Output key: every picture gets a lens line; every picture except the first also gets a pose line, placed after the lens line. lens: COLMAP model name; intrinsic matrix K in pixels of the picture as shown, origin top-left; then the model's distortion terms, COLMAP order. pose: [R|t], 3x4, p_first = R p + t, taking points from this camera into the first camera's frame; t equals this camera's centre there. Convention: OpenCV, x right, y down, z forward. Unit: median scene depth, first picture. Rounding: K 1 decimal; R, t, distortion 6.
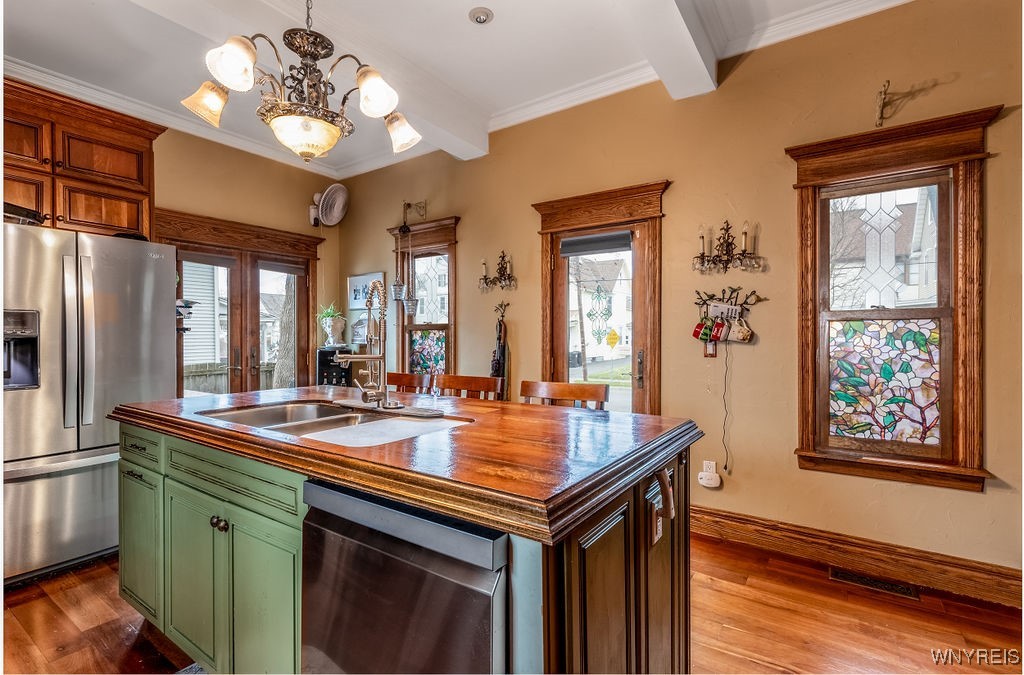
lens RADIAL K [[470.2, 0, 509.9], [0, 470.2, 341.1], [0, 0, 1]] dist [0.002543, -0.000356]
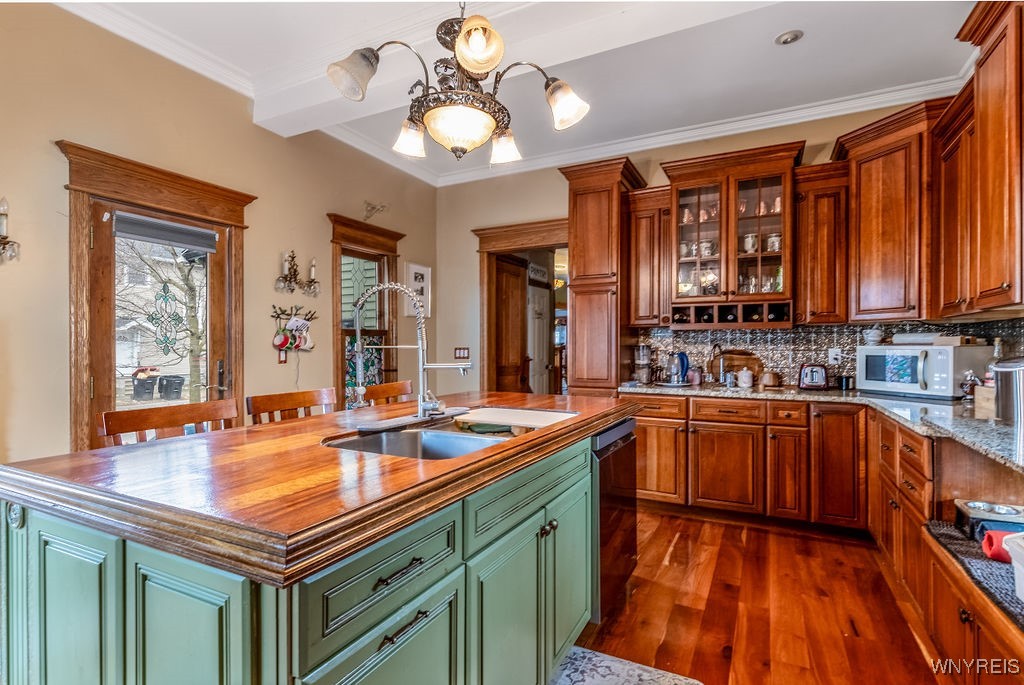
lens RADIAL K [[470.2, 0, 512.5], [0, 470.2, 345.4], [0, 0, 1]] dist [0.002543, -0.000356]
pose [[-0.104499, -0.002060, 0.994523, -0.815367], [0.010262, 0.999942, 0.003149, -0.009057], [-0.994472, 0.010535, -0.104472, 0.571361]]
